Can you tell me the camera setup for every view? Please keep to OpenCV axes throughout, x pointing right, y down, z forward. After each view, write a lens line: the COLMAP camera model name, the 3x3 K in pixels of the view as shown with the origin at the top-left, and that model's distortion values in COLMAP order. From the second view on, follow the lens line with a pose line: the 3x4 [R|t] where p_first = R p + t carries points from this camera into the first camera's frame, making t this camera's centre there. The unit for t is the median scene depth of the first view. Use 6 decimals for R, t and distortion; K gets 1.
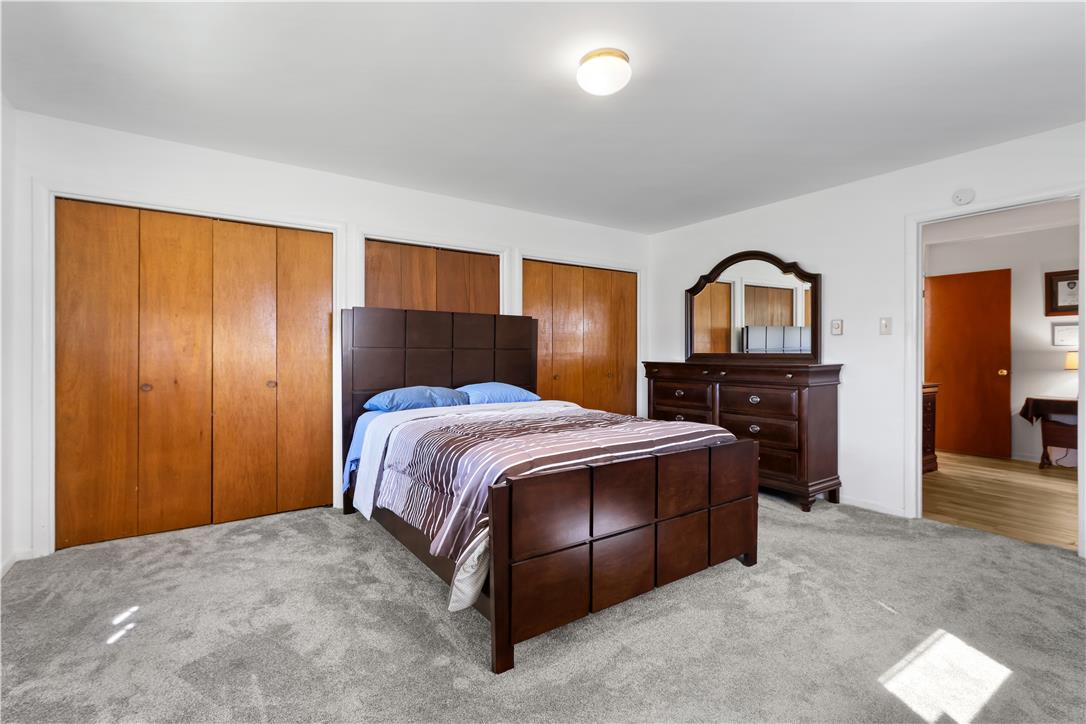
lens RADIAL K [[501.7, 0, 540.2], [0, 501.7, 358.1], [0, 0, 1]] dist [0.009331, 0.000873]
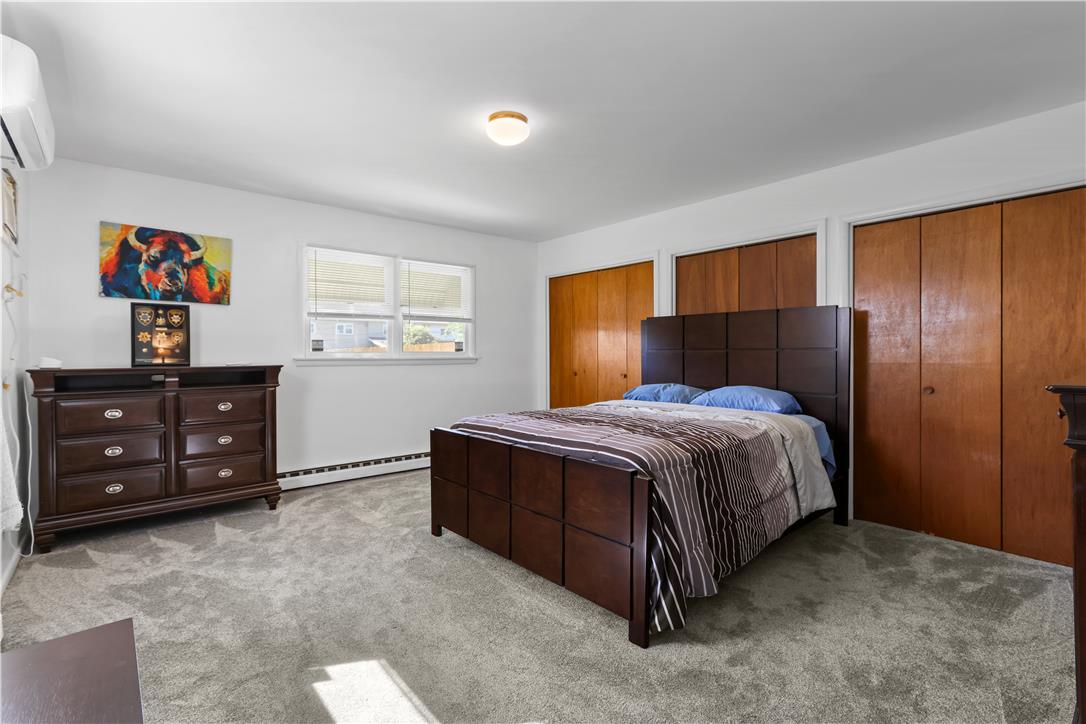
lens RADIAL K [[501.7, 0, 541.1], [0, 501.7, 359.3], [0, 0, 1]] dist [0.009331, 0.000873]
pose [[0.116944, 0.008920, -0.993098, 1.386020], [-0.005893, 0.999948, 0.008287, -0.009135], [0.993121, 0.004884, 0.116990, 0.948878]]
